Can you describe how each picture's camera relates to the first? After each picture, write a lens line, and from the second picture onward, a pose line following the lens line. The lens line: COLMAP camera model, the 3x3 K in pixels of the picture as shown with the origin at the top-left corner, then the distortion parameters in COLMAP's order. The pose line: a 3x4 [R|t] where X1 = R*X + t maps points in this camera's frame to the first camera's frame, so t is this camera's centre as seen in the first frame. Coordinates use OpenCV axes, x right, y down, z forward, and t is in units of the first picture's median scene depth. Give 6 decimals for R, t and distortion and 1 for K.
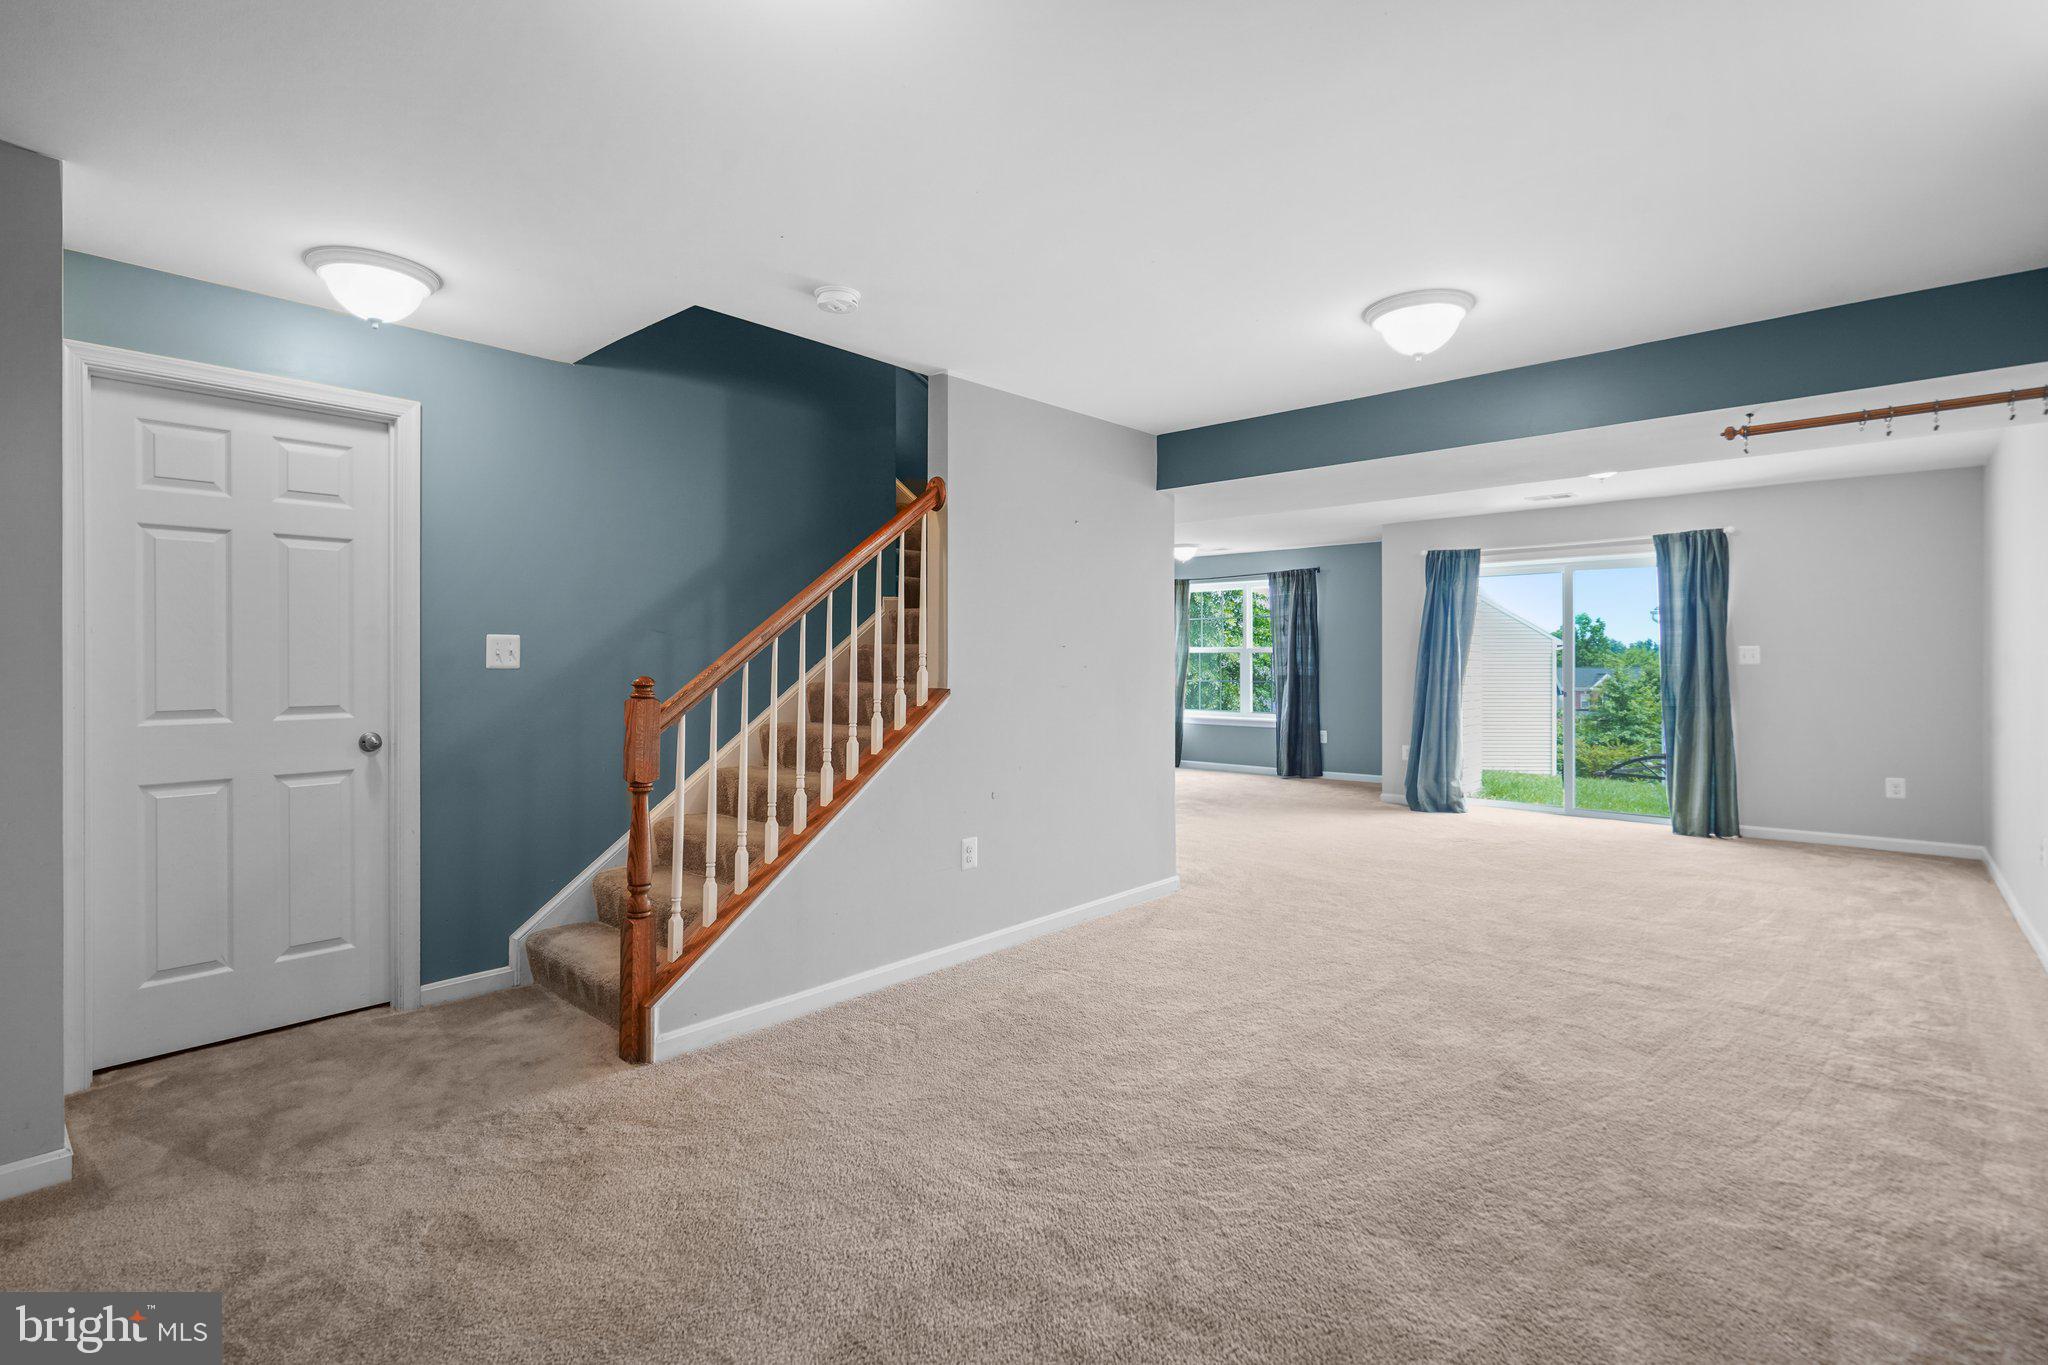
lens RADIAL K [[938.4, 0, 1021.4], [0, 938.4, 676.5], [0, 0, 1]] dist [-0.001438, 0.000727]
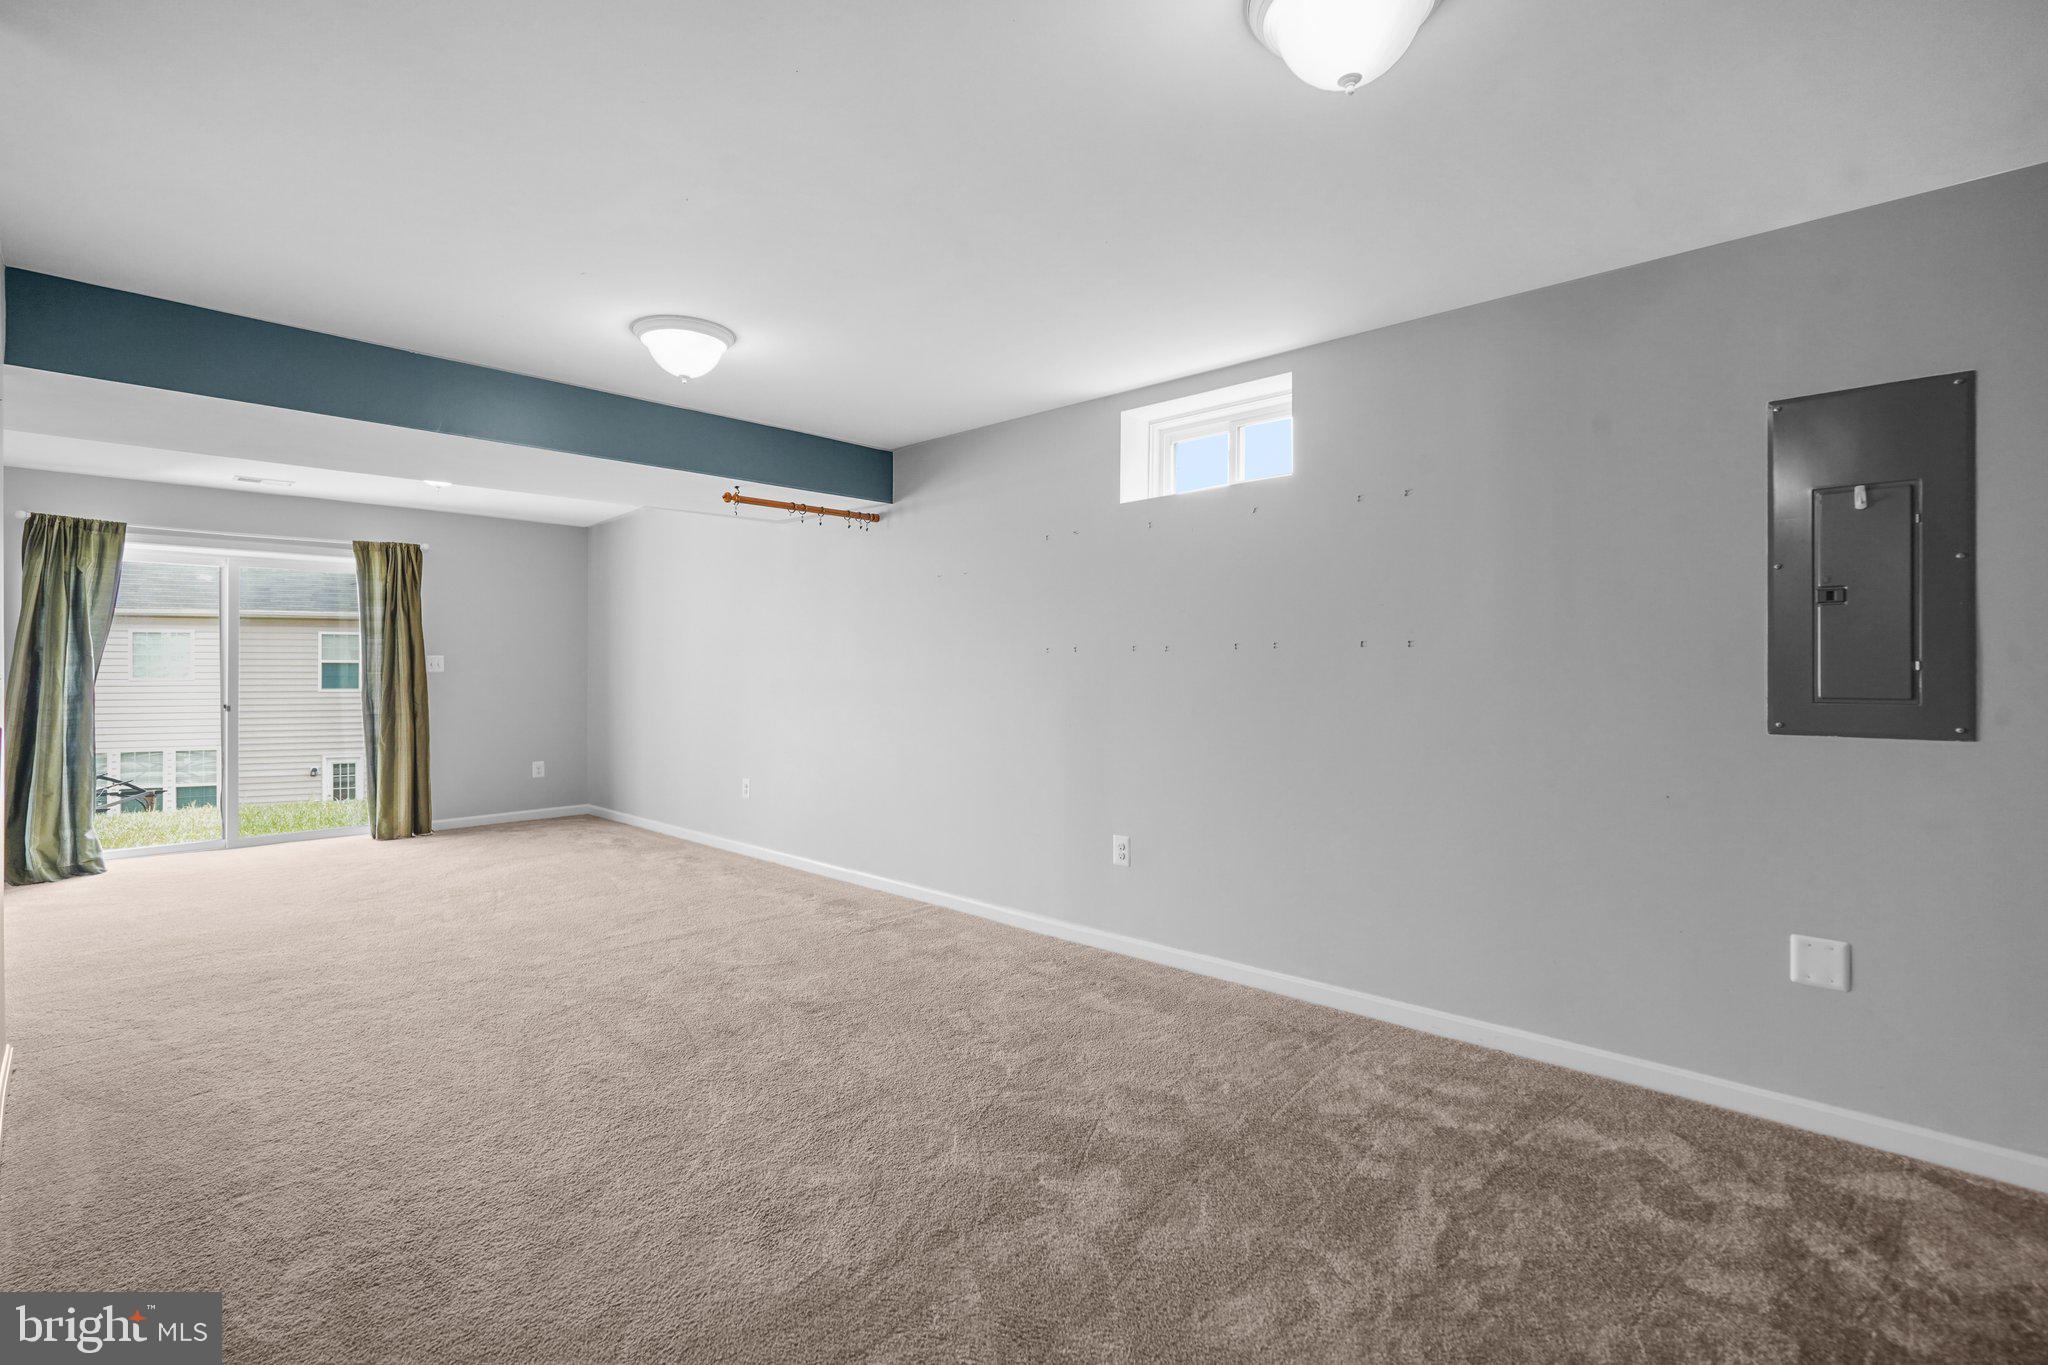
lens RADIAL K [[938.4, 0, 1023.6], [0, 938.4, 686.9], [0, 0, 1]] dist [-0.001438, 0.000727]
pose [[0.040988, -0.019614, 0.998967, -0.282491], [0.017964, 0.999660, 0.018890, -0.004102], [-0.998998, 0.017171, 0.041326, 0.266912]]
